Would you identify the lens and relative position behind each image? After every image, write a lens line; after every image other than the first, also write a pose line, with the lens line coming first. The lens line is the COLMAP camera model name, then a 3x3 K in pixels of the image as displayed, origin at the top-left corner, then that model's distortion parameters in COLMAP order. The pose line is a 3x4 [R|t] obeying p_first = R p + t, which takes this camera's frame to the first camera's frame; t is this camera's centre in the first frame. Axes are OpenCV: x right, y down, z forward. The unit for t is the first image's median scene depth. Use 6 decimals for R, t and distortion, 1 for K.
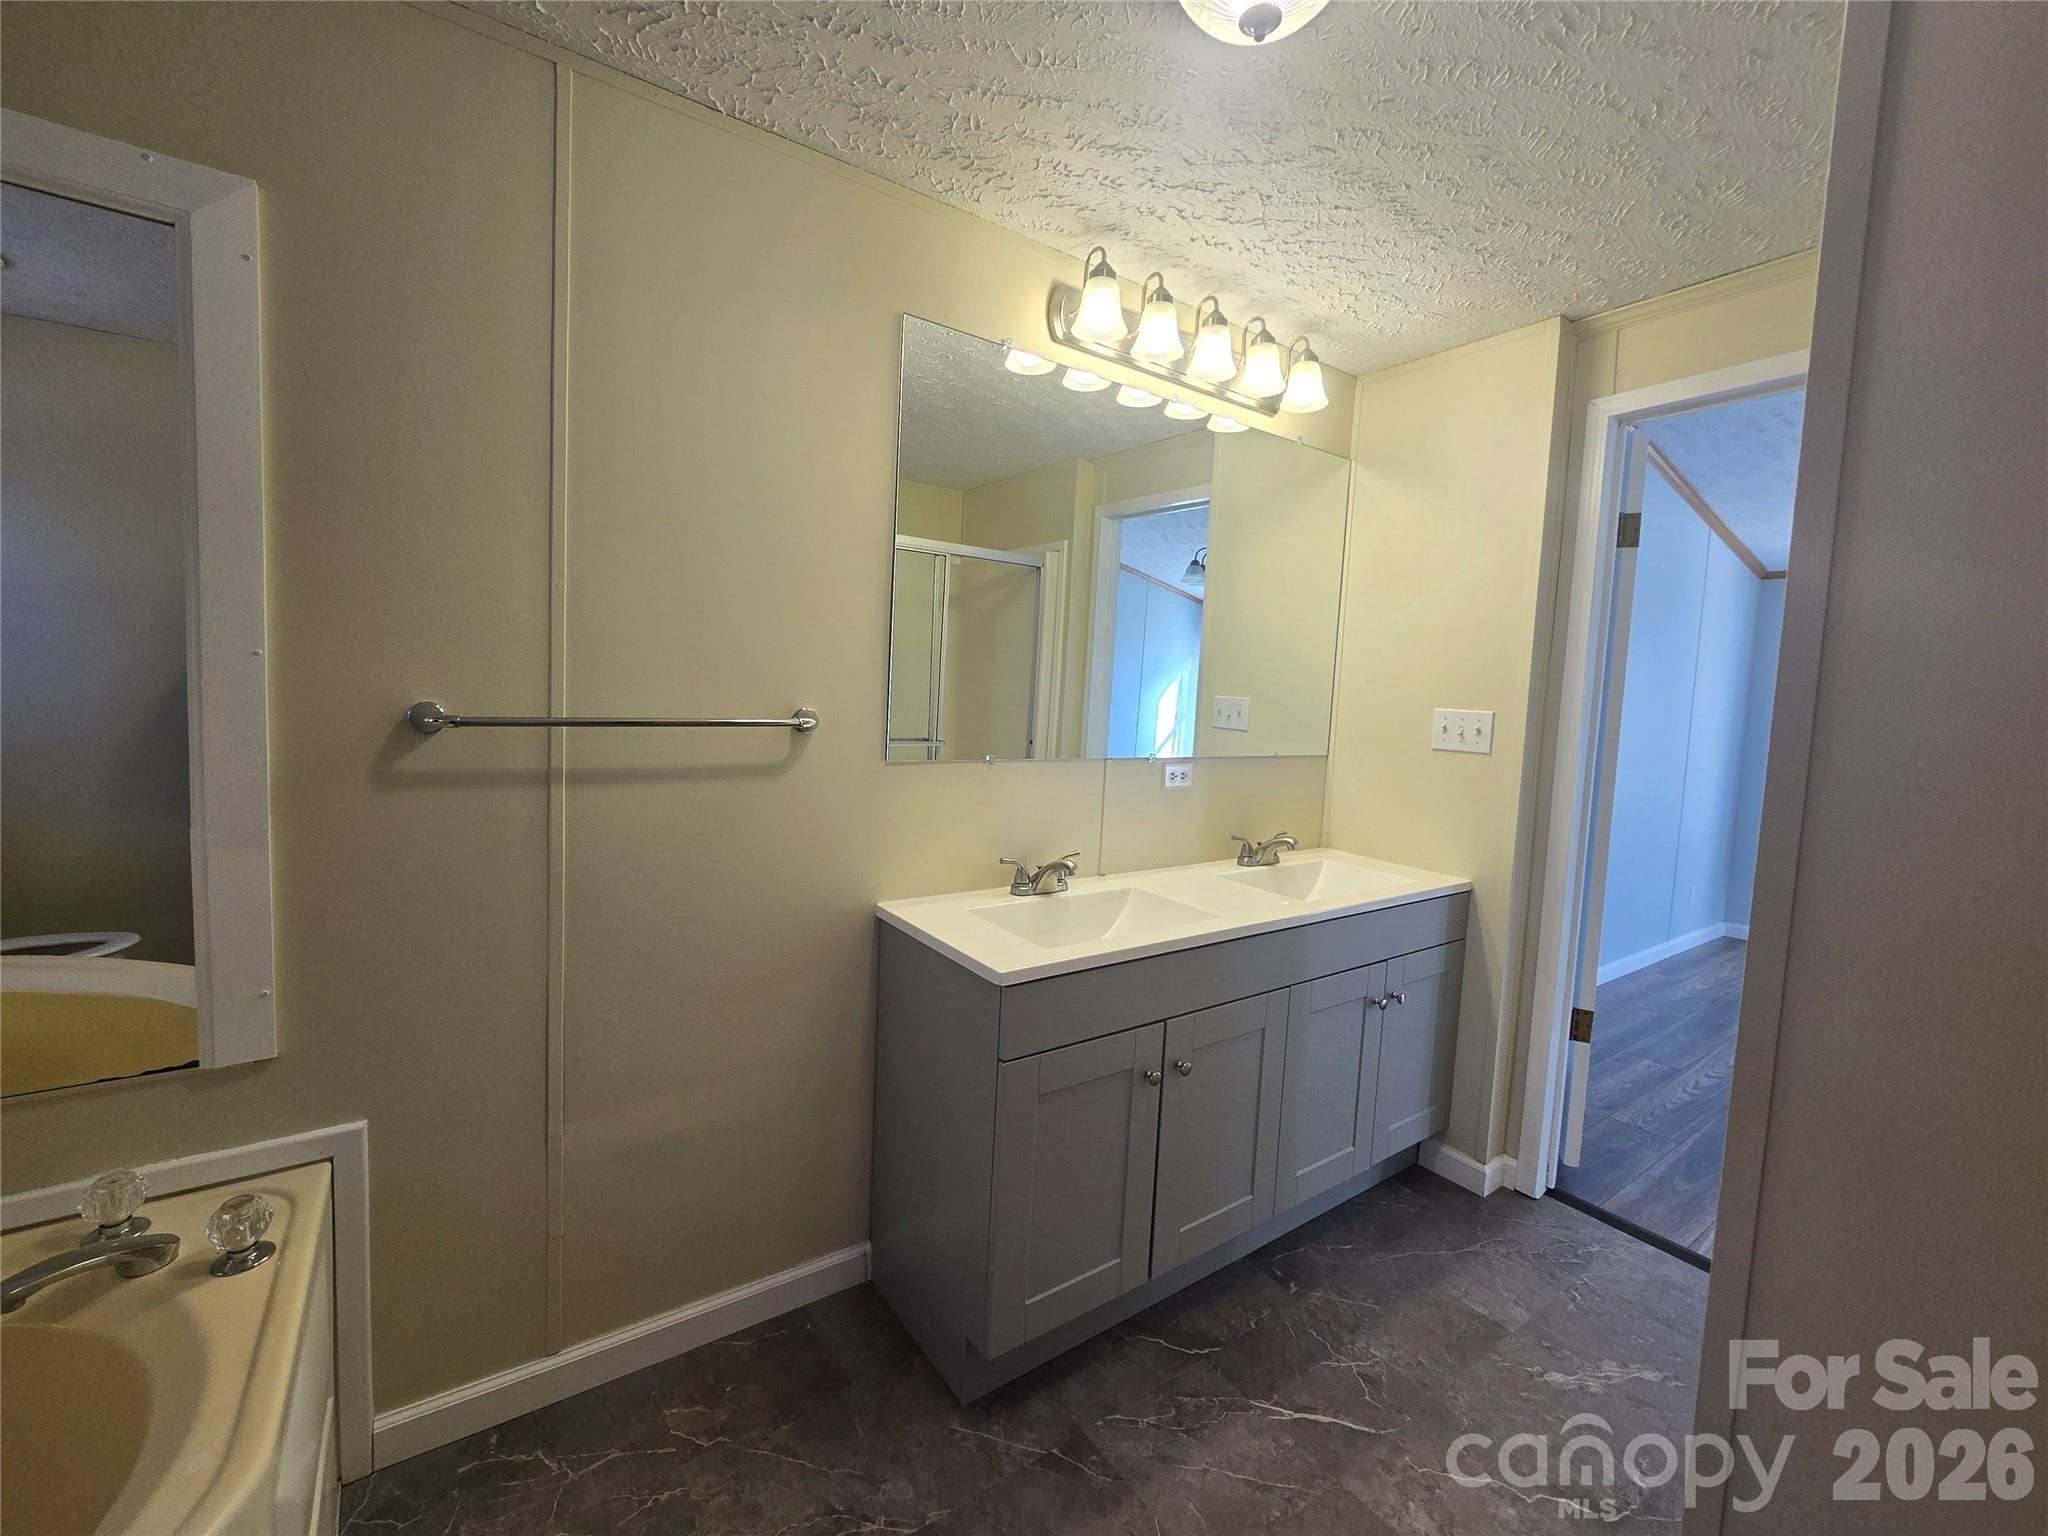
lens RADIAL K [[838.1, 0, 1027.1], [0, 838.1, 749.5], [0, 0, 1]] dist [-0.012223, 0.000737]
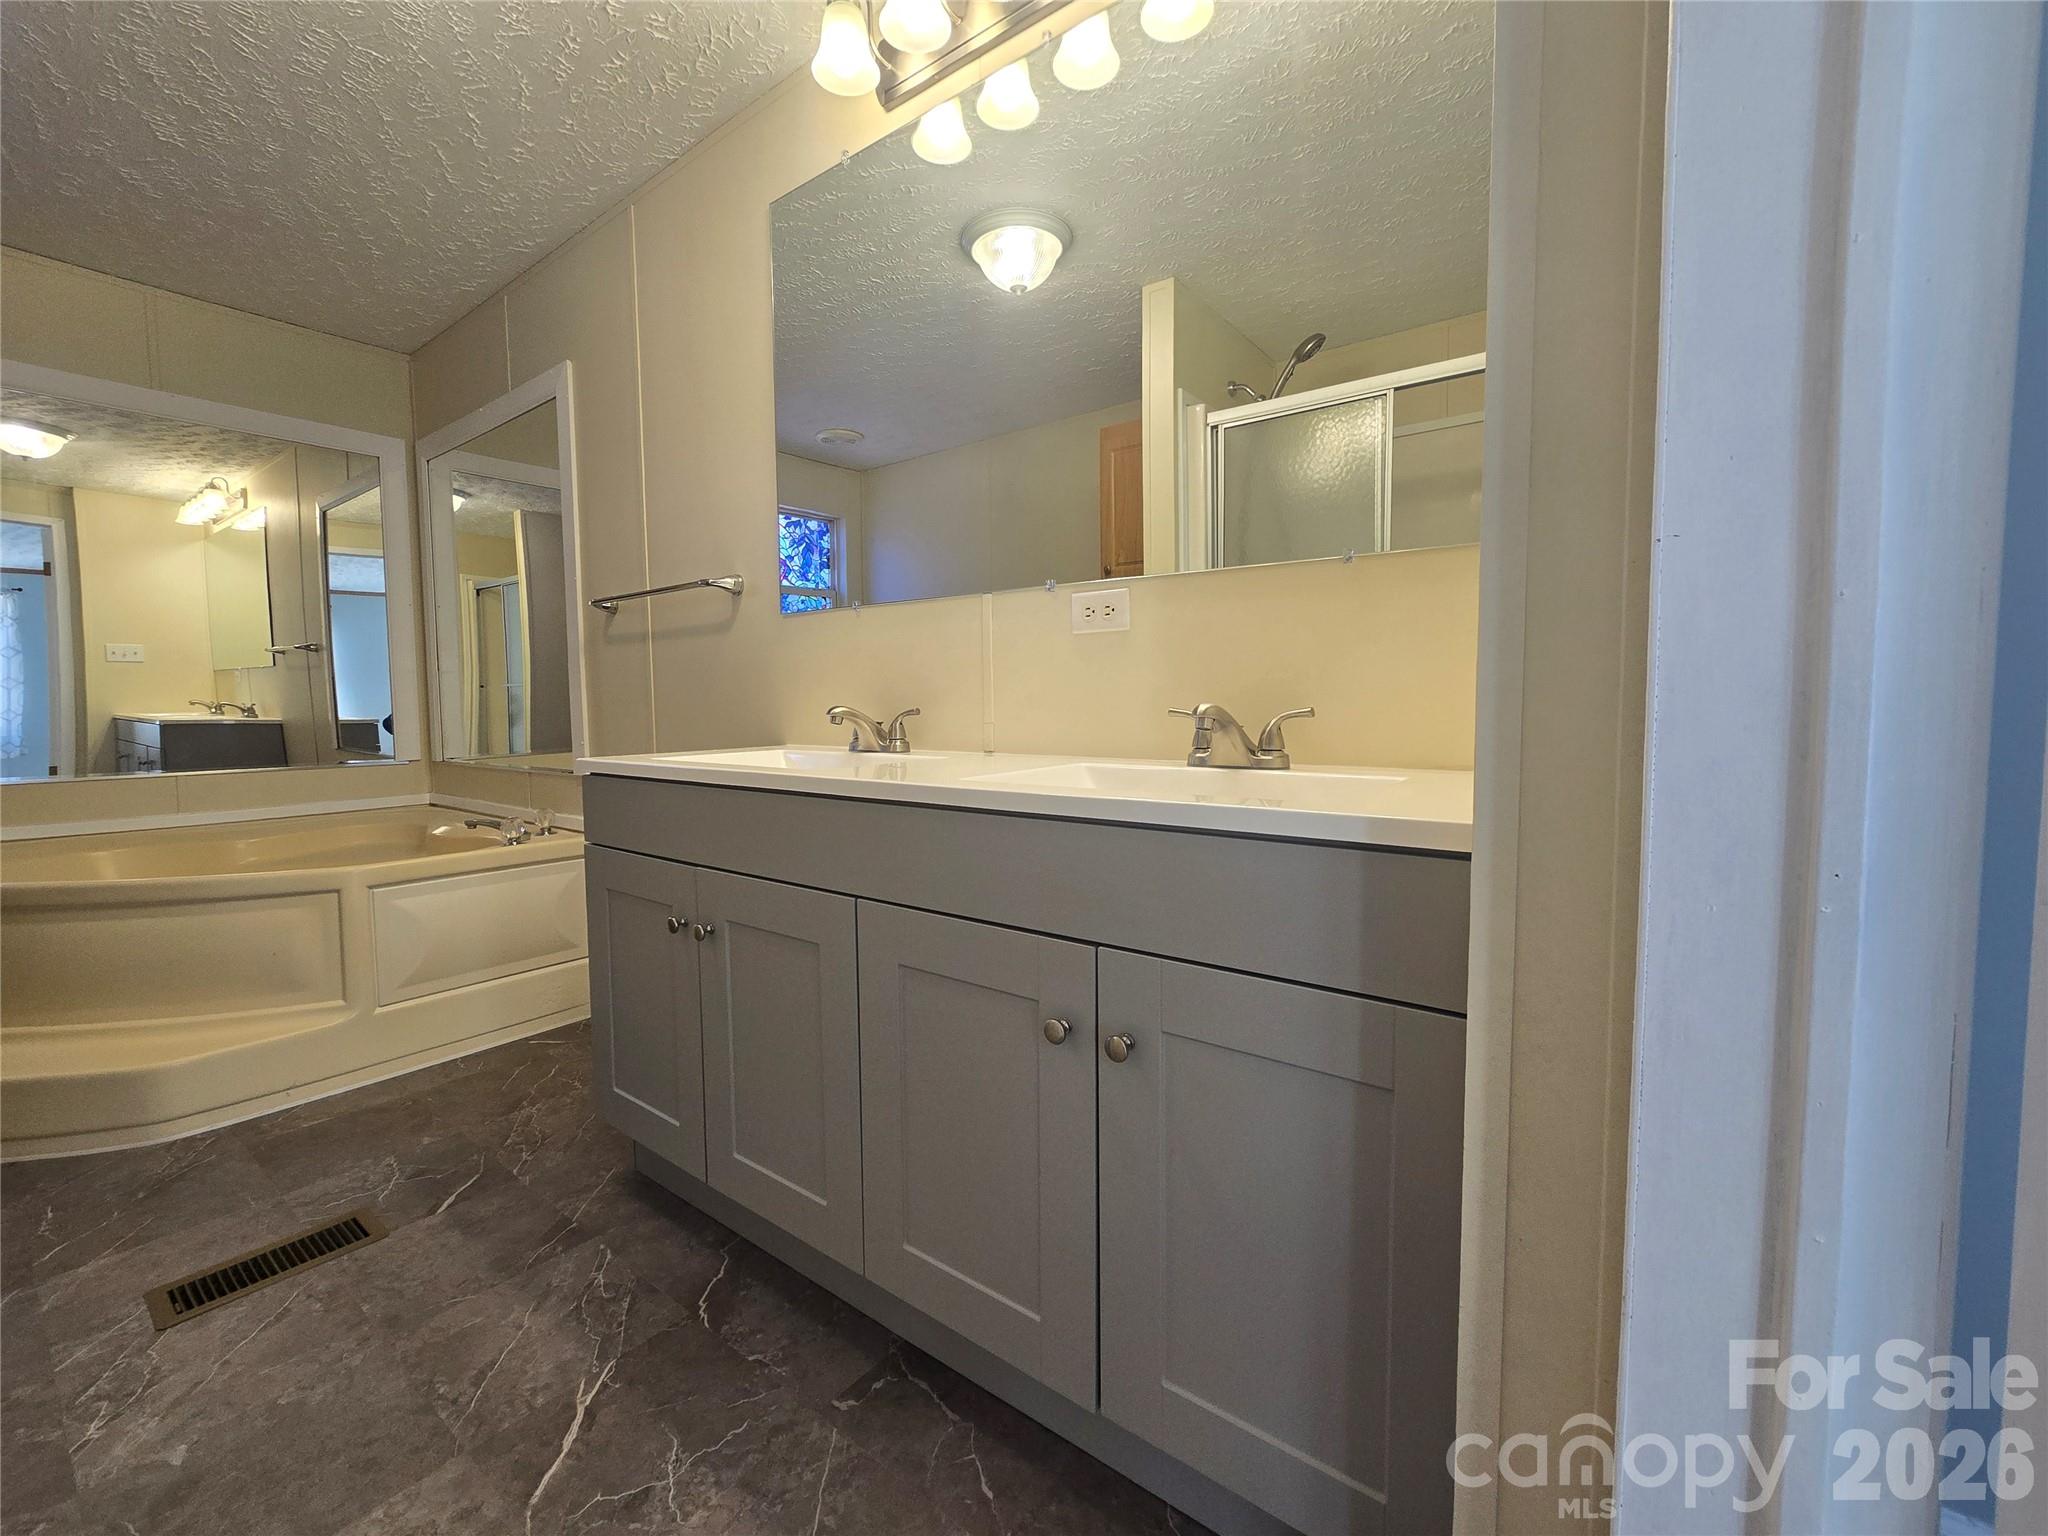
lens RADIAL K [[843.4, 0, 1023.8], [0, 843.4, 749.1], [0, 0, 1]] dist [-0.008354, 0.000028]
pose [[0.305782, 0.012827, -0.952015, 1.087107], [-0.050327, 0.998729, -0.002708, 0.198400], [0.950770, 0.048740, 0.306039, 1.070379]]
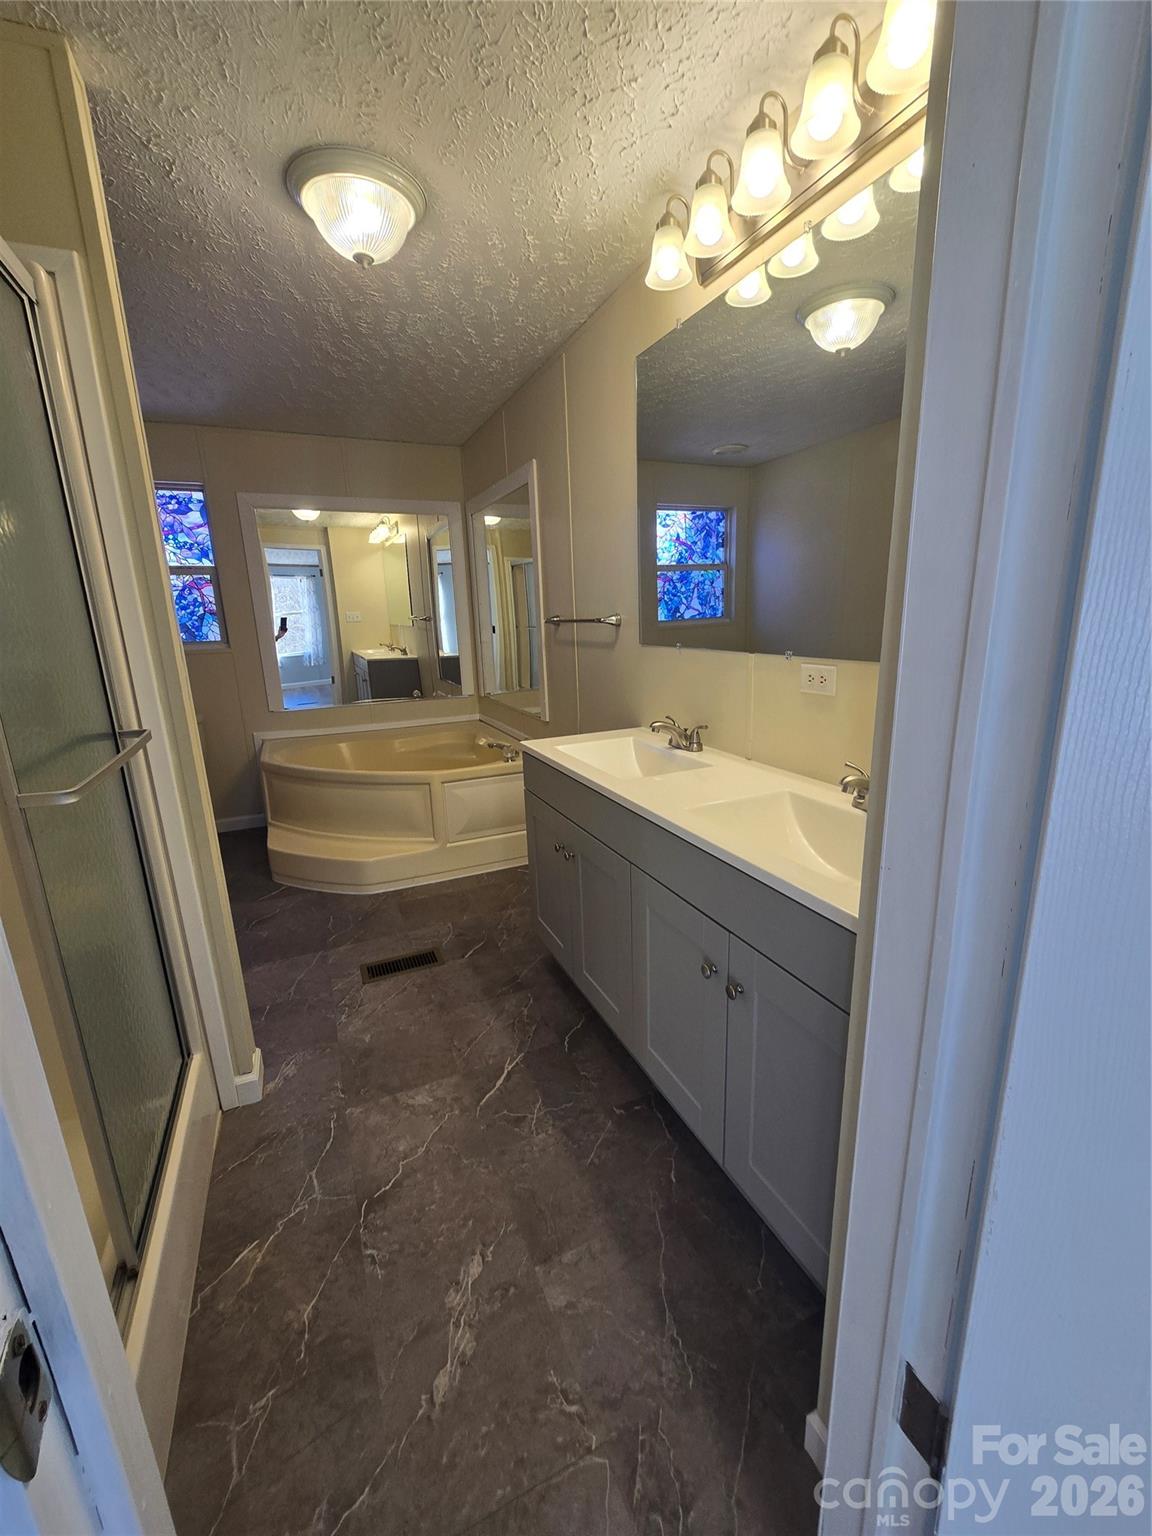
lens RADIAL K [[628.5, 0, 585.8], [0, 628.5, 764.8], [0, 0, 1]] dist [-0.012223, 0.000737]
pose [[-0.177515, 0.200655, -0.963445, 1.258824], [-0.048524, 0.976018, 0.212214, -0.013296], [0.982921, 0.084422, -0.163521, 1.237113]]
